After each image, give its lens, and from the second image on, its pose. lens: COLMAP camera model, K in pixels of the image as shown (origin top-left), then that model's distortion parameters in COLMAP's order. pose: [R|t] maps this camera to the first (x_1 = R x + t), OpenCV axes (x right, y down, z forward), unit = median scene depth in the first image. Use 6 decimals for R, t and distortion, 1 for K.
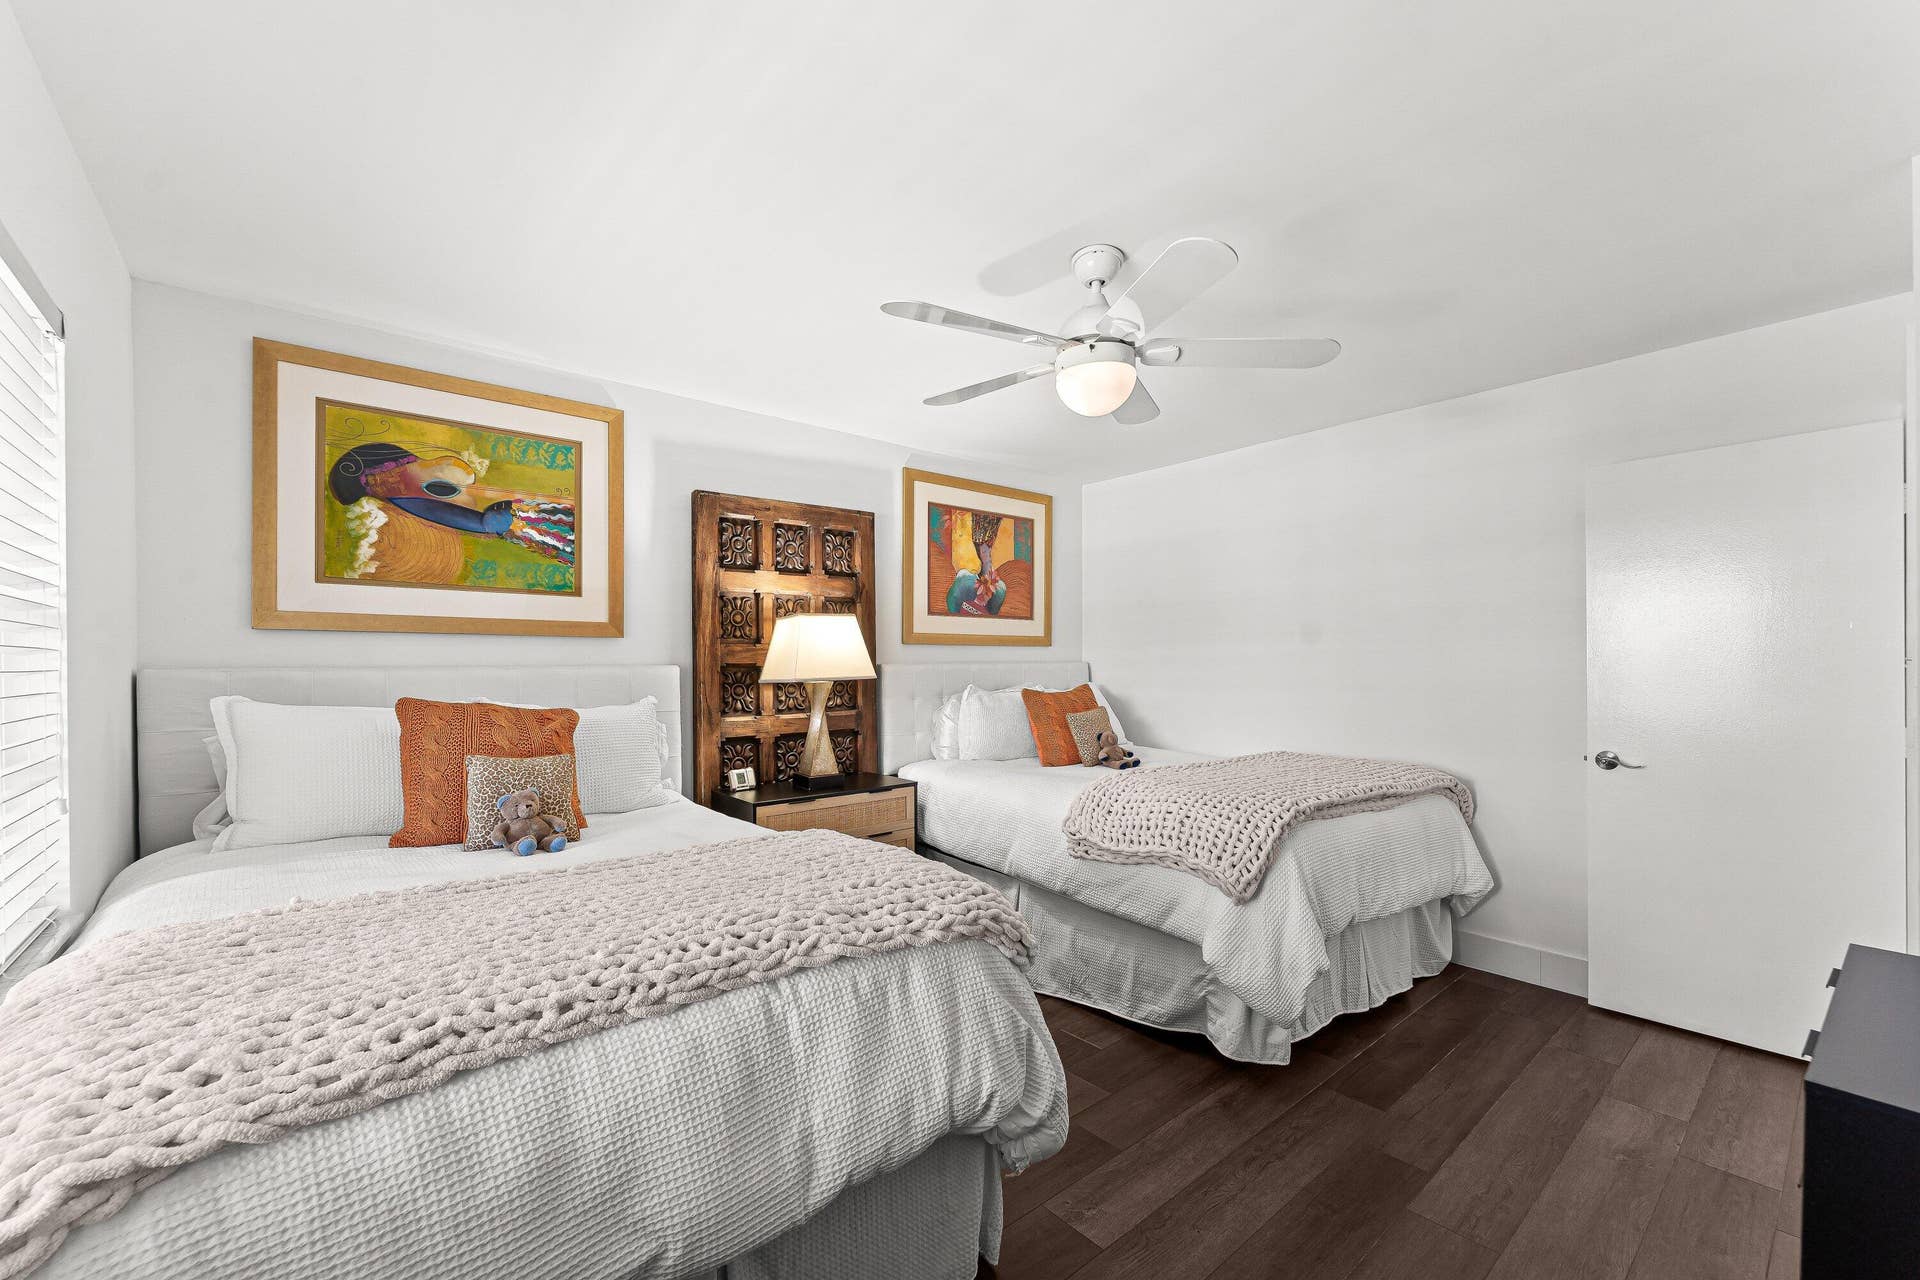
lens RADIAL K [[775.4, 0, 952.8], [0, 775.4, 657.5], [0, 0, 1]] dist [-0.000507, 0.000225]
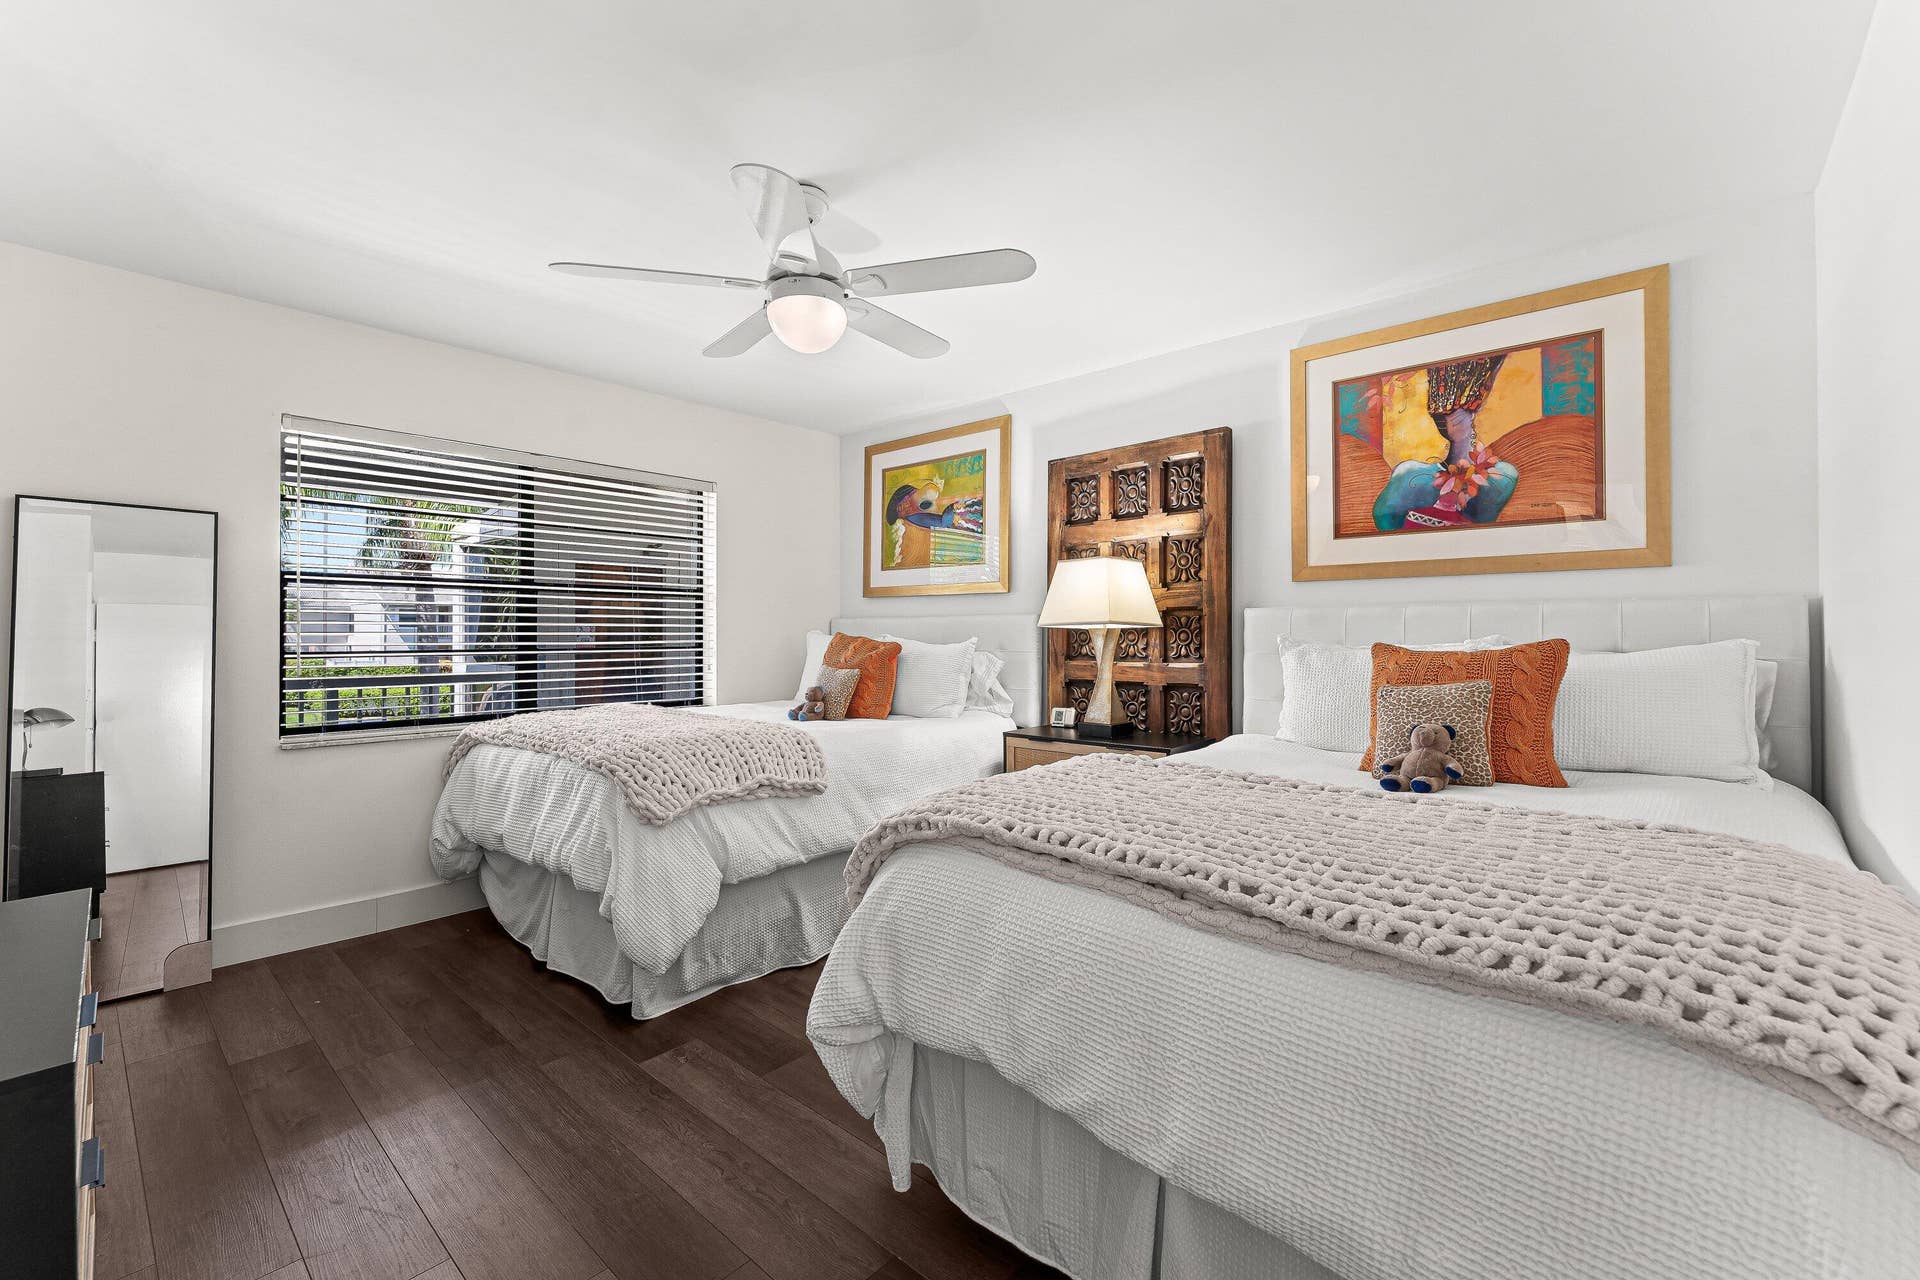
lens RADIAL K [[804.4, 0, 960.6], [0, 804.4, 603.5], [0, 0, 1]] dist [-0.001260, -0.000122]
pose [[0.151394, -0.011684, -0.988405, 0.720351], [0.031264, 0.999486, -0.007026, -0.000359], [0.987979, -0.029838, 0.151681, 0.593067]]
